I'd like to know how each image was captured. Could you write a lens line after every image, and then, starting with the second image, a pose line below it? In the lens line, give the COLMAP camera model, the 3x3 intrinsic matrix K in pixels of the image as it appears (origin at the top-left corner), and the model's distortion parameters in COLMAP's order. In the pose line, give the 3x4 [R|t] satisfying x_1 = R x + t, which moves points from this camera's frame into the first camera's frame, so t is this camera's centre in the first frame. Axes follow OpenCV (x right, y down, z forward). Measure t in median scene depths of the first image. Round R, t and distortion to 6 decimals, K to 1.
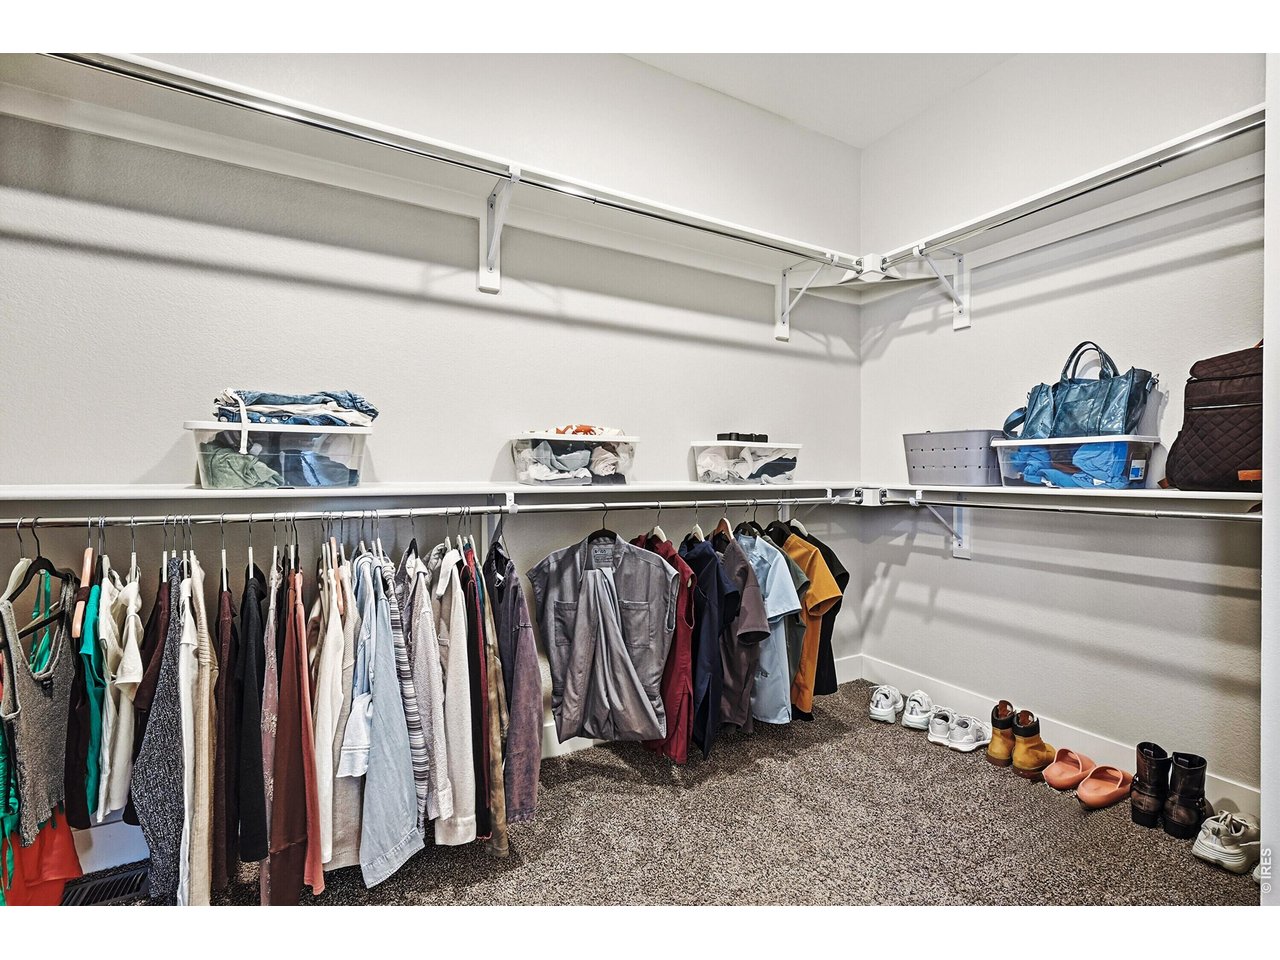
lens RADIAL K [[565.8, 0, 642.3], [0, 565.8, 481.8], [0, 0, 1]] dist [0.000297, 0.000138]
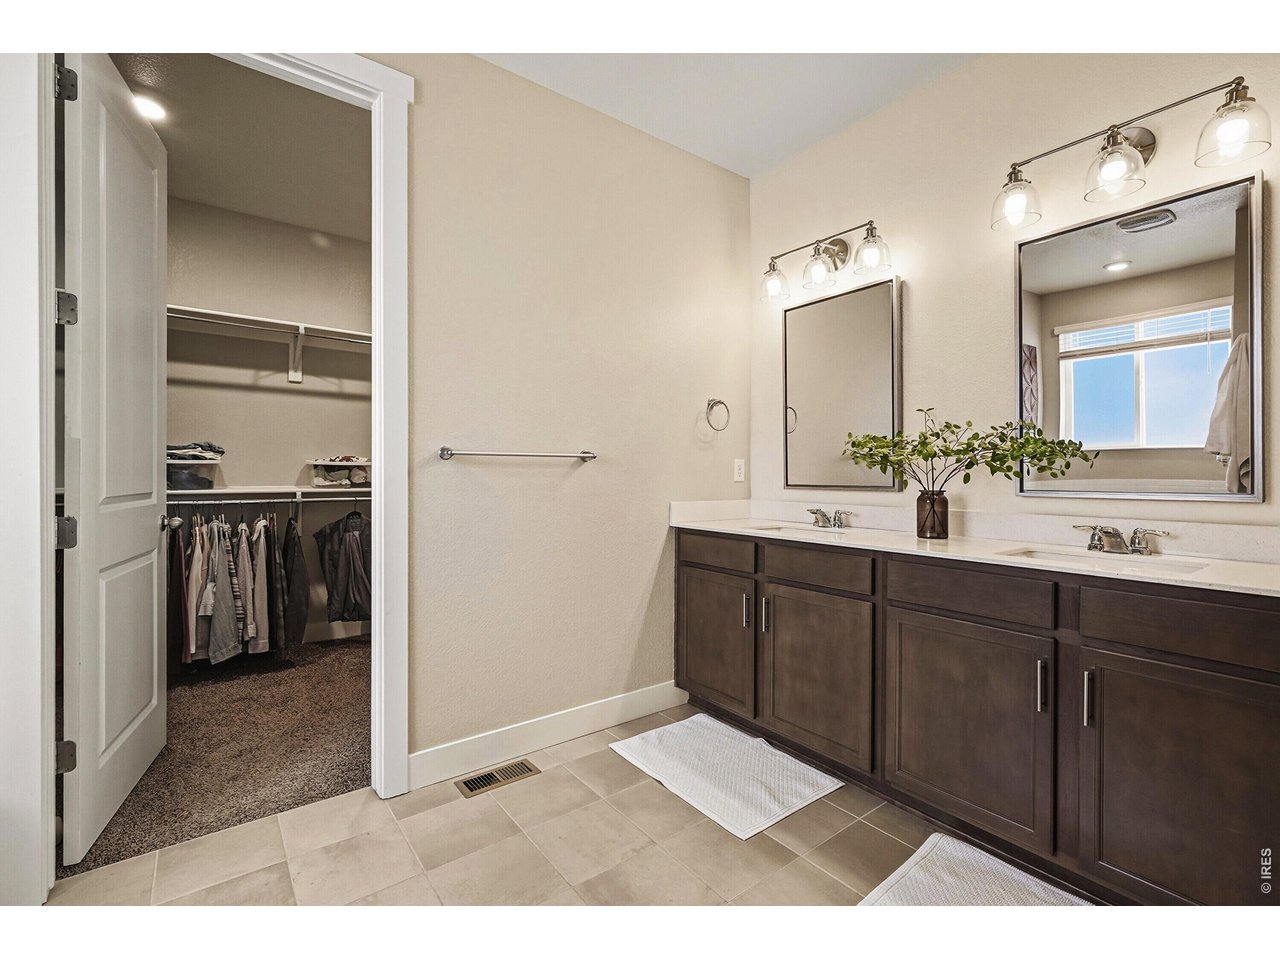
lens RADIAL K [[565.8, 0, 637.6], [0, 565.8, 477.3], [0, 0, 1]] dist [0.000297, 0.000138]
pose [[0.990393, 0.003785, 0.138229, 0.757005], [-0.002613, 0.999959, -0.008661, -0.021105], [-0.138256, 0.008217, 0.990362, -1.272526]]
